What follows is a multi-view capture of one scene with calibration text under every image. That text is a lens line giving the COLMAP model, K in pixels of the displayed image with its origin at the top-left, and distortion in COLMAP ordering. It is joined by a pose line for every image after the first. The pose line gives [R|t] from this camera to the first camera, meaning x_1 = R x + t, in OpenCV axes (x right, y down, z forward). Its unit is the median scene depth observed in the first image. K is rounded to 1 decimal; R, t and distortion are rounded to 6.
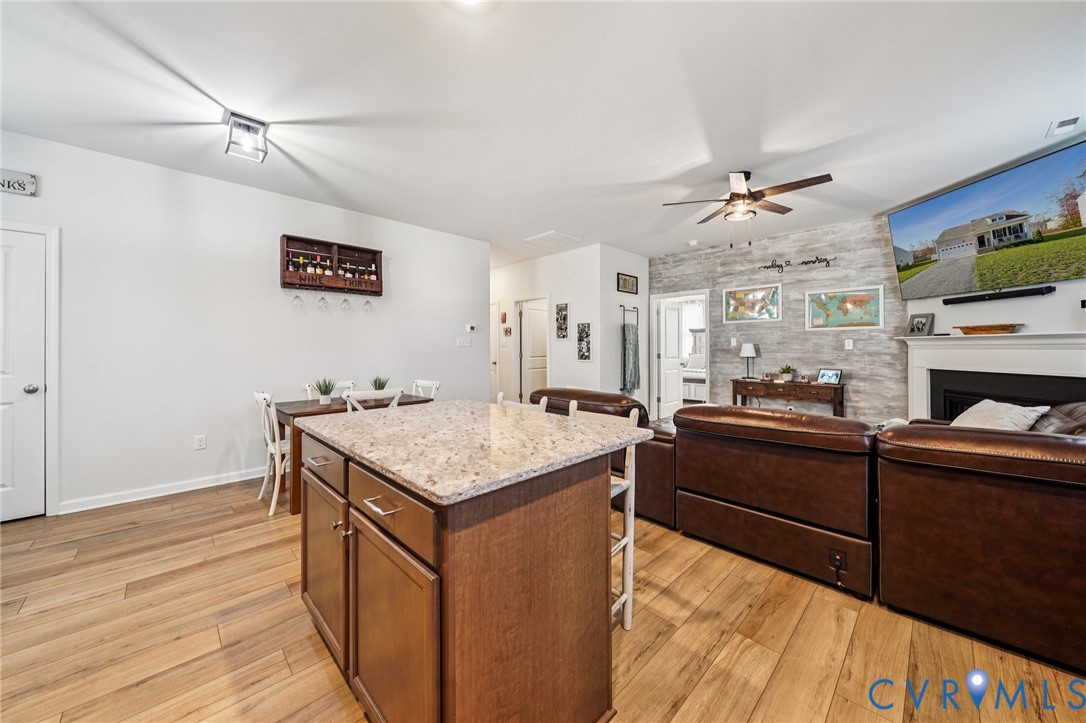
lens RADIAL K [[381.6, 0, 549.0], [0, 381.6, 347.0], [0, 0, 1]] dist [-0.004962, 0.000376]
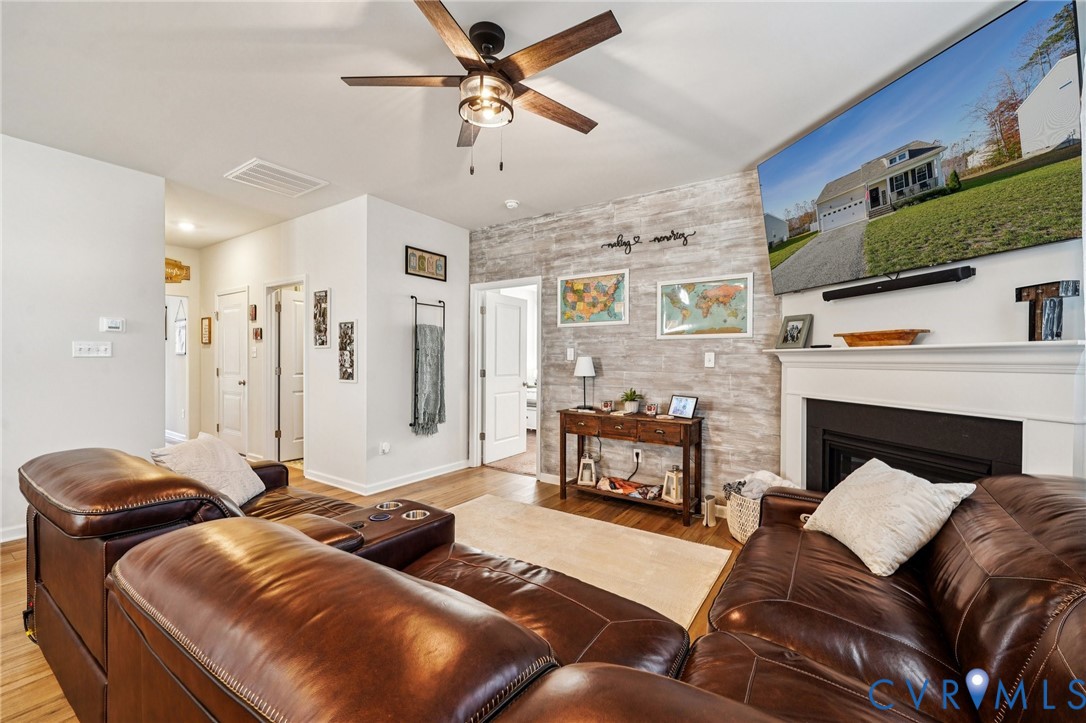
lens RADIAL K [[441.3, 0, 540.0], [0, 441.3, 363.2], [0, 0, 1]] dist [0.012976, 0.000394]
pose [[0.980560, 0.007050, 0.196093, 0.331264], [-0.009108, 0.999912, 0.009596, -0.004914], [-0.196008, -0.011196, 0.980538, 0.278392]]
